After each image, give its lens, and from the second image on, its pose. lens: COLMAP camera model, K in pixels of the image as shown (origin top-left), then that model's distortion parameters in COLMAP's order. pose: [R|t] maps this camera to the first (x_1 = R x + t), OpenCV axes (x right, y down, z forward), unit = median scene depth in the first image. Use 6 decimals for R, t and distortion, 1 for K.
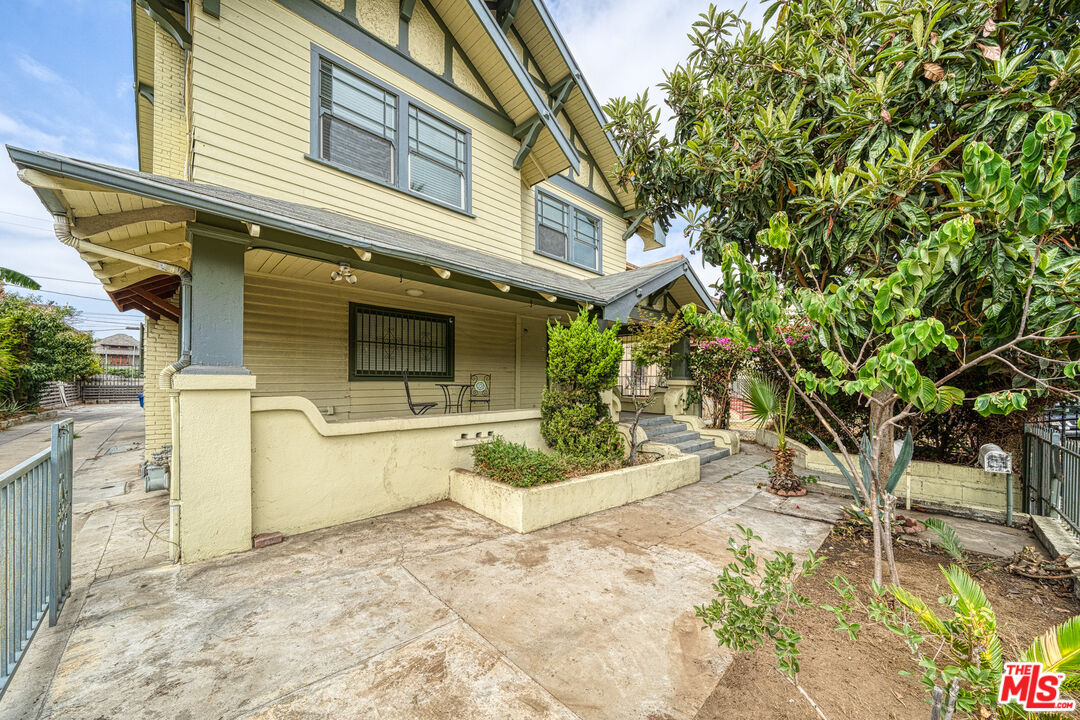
lens RADIAL K [[385.0, 0, 525.0], [0, 385.0, 386.3], [0, 0, 1]] dist [-0.011525, 0.001583]
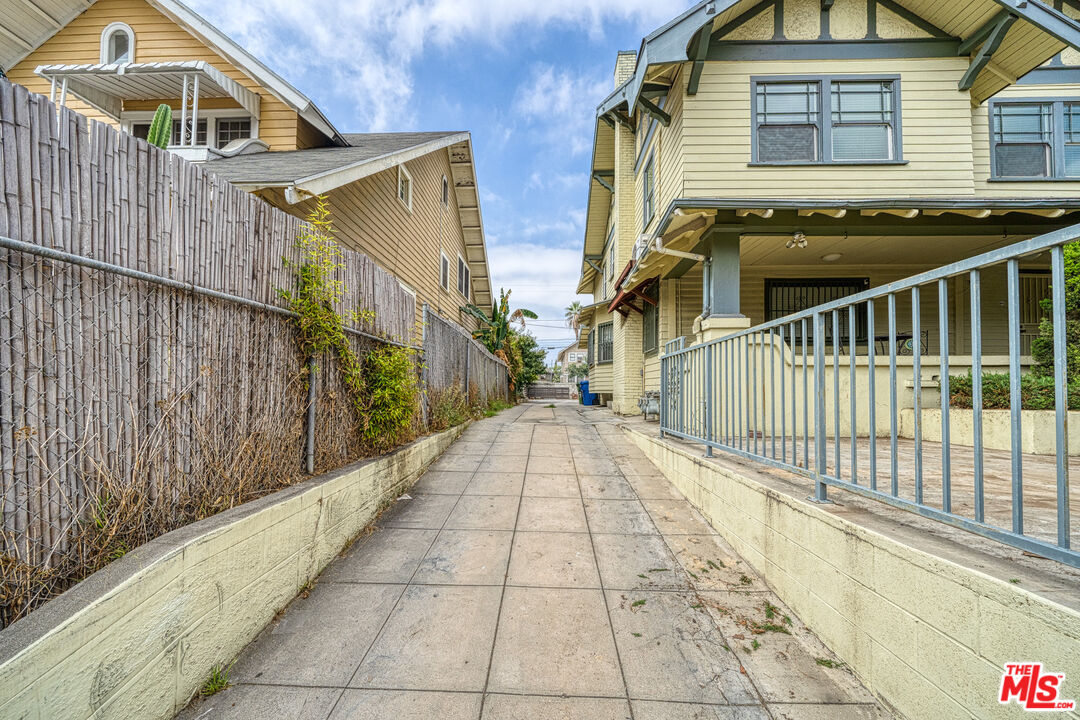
lens RADIAL K [[385.0, 0, 541.9], [0, 385.0, 392.5], [0, 0, 1]] dist [-0.011525, 0.001583]
pose [[0.715438, -0.012649, -0.698561, -0.127694], [0.004790, 0.999901, -0.013199, 0.136676], [0.698659, 0.006097, 0.715428, -0.303467]]
